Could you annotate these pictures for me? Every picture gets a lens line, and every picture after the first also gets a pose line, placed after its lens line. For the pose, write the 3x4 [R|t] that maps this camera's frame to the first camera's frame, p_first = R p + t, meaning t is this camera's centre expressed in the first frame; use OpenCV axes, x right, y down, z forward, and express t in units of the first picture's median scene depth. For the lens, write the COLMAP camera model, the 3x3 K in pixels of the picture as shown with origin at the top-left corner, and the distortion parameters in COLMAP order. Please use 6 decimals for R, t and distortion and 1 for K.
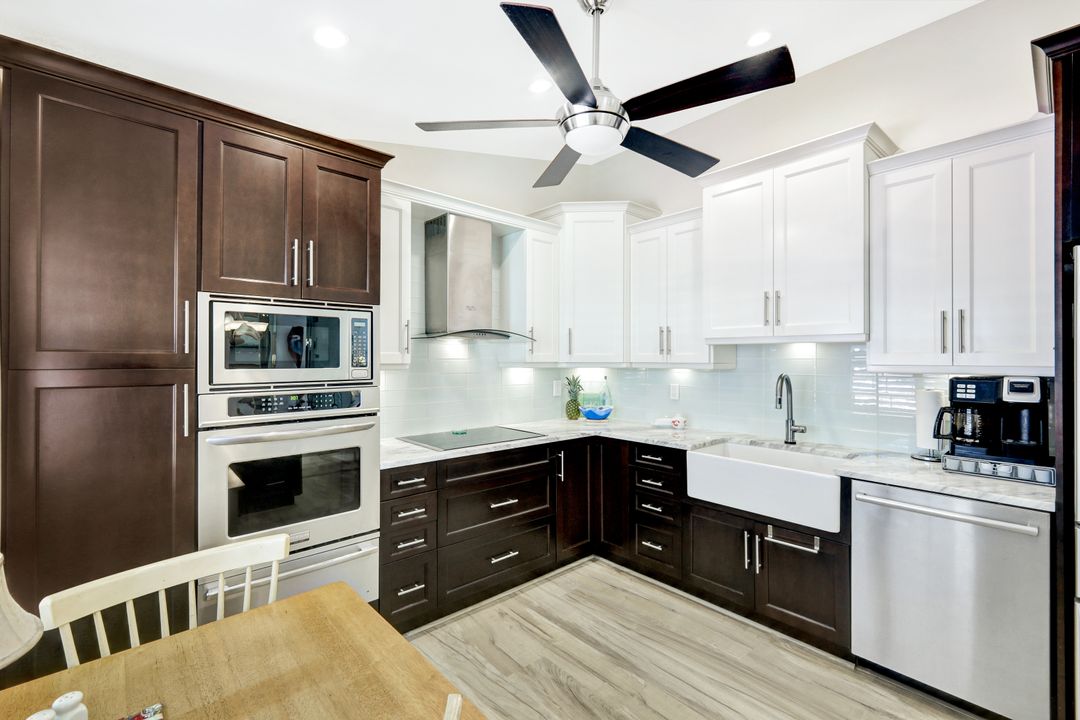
lens RADIAL K [[467.9, 0, 543.8], [0, 467.9, 358.2], [0, 0, 1]] dist [-0.001630, 0.000408]
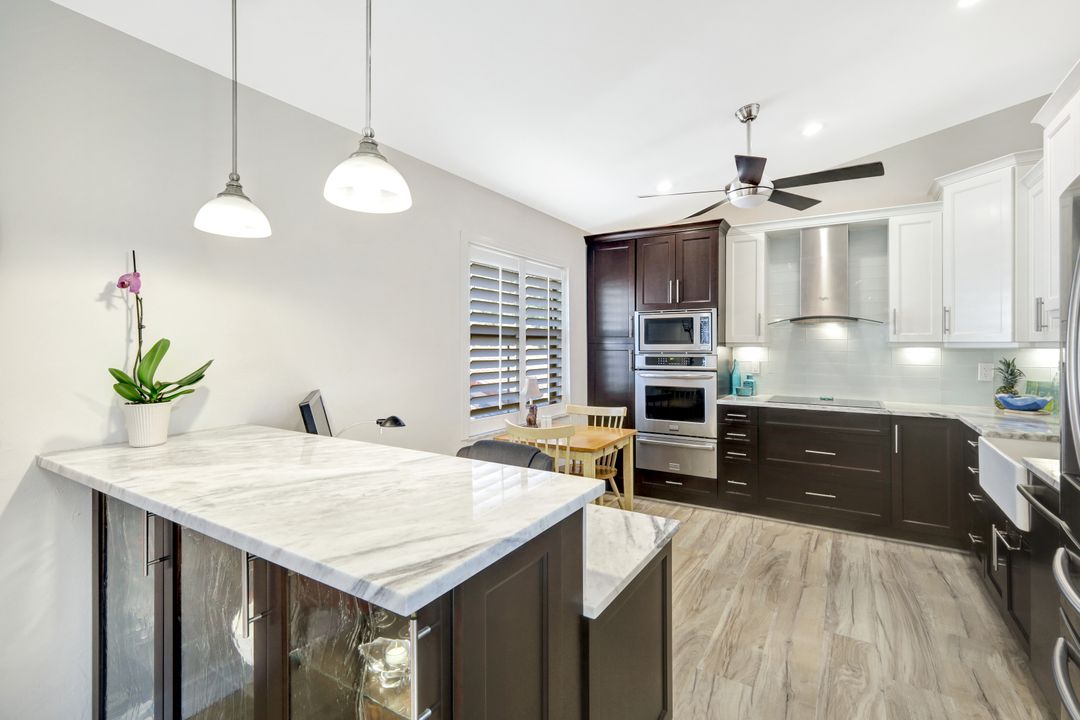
lens RADIAL K [[501.0, 0, 542.4], [0, 501.0, 349.6], [0, 0, 1]] dist [0.016959, 0.000046]
pose [[0.282136, 0.008505, -0.959337, 1.251103], [-0.000608, 0.999962, 0.008686, 0.024365], [0.959374, -0.001868, 0.282130, -0.136371]]
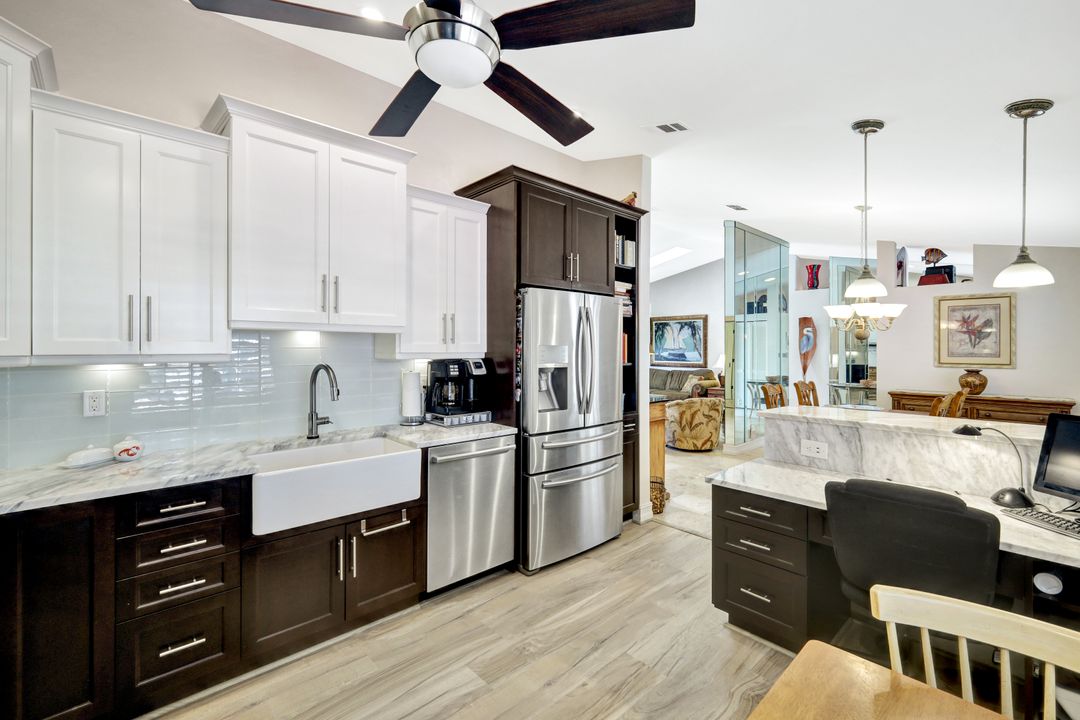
lens RADIAL K [[478.7, 0, 541.9], [0, 478.7, 347.5], [0, 0, 1]] dist [0.005890, -0.000179]
pose [[-0.020236, -0.003576, 0.999789, -0.552831], [-0.003132, 0.999989, 0.003513, -0.005435], [-0.999790, -0.003060, -0.020247, 0.698719]]
